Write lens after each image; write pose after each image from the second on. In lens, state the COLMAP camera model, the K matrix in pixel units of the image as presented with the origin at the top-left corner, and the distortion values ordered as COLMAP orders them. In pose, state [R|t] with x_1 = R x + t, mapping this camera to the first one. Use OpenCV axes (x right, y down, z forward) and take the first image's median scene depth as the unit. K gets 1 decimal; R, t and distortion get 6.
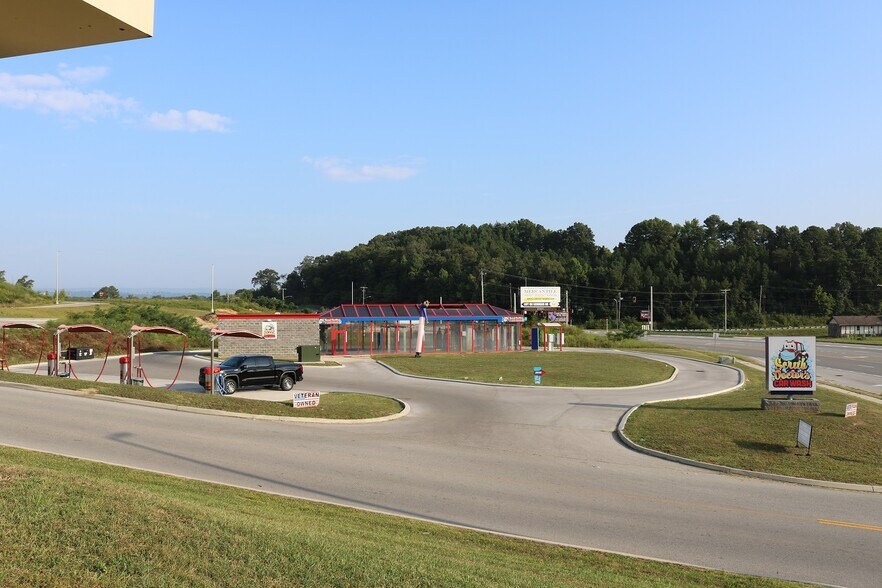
lens RADIAL K [[737.3, 0, 429.7], [0, 737.3, 276.1], [0, 0, 1]] dist [-0.153631, 0.136406]
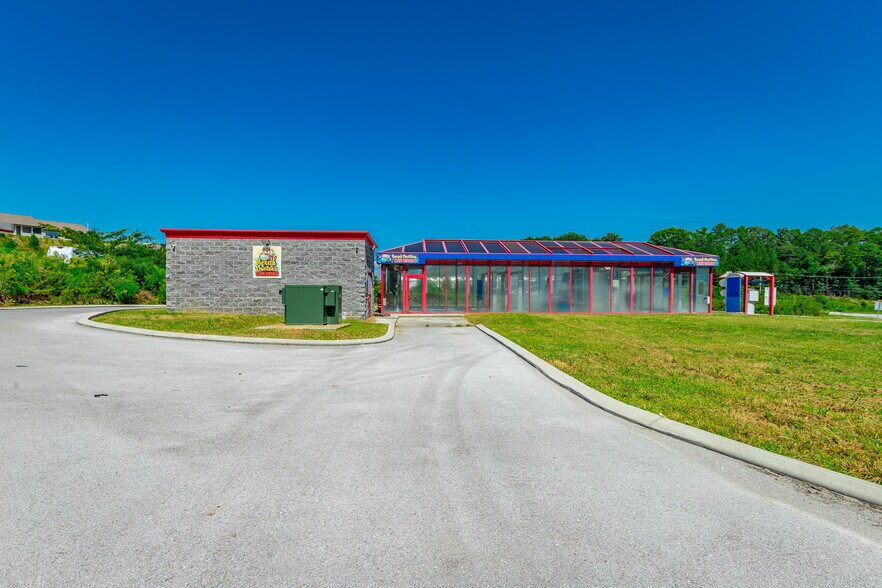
lens RADIAL K [[403.6, 0, 441.0], [0, 403.6, 294.0], [0, 0, 1]] dist [-0.000374, -0.000012]
pose [[0.988807, 0.012832, -0.148647, -0.047989], [-0.006588, 0.999078, 0.042423, 0.071397], [0.149054, -0.040968, 0.987980, 0.628479]]
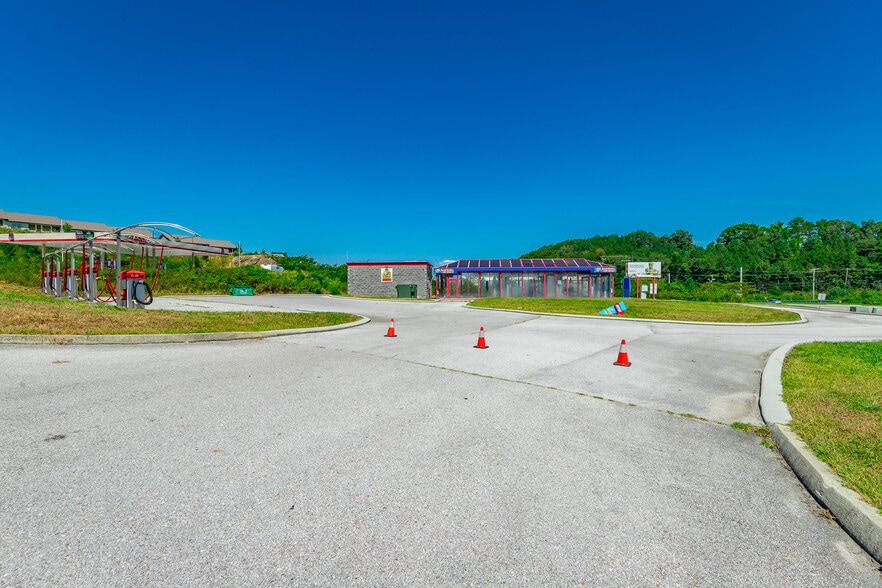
lens RADIAL K [[403.6, 0, 441.0], [0, 403.6, 294.0], [0, 0, 1]] dist [-0.000374, -0.000012]
pose [[0.945069, 0.009055, -0.326747, 0.076083], [0.006081, 0.998956, 0.045271, 0.064697], [0.326816, -0.044771, 0.944027, 0.329761]]
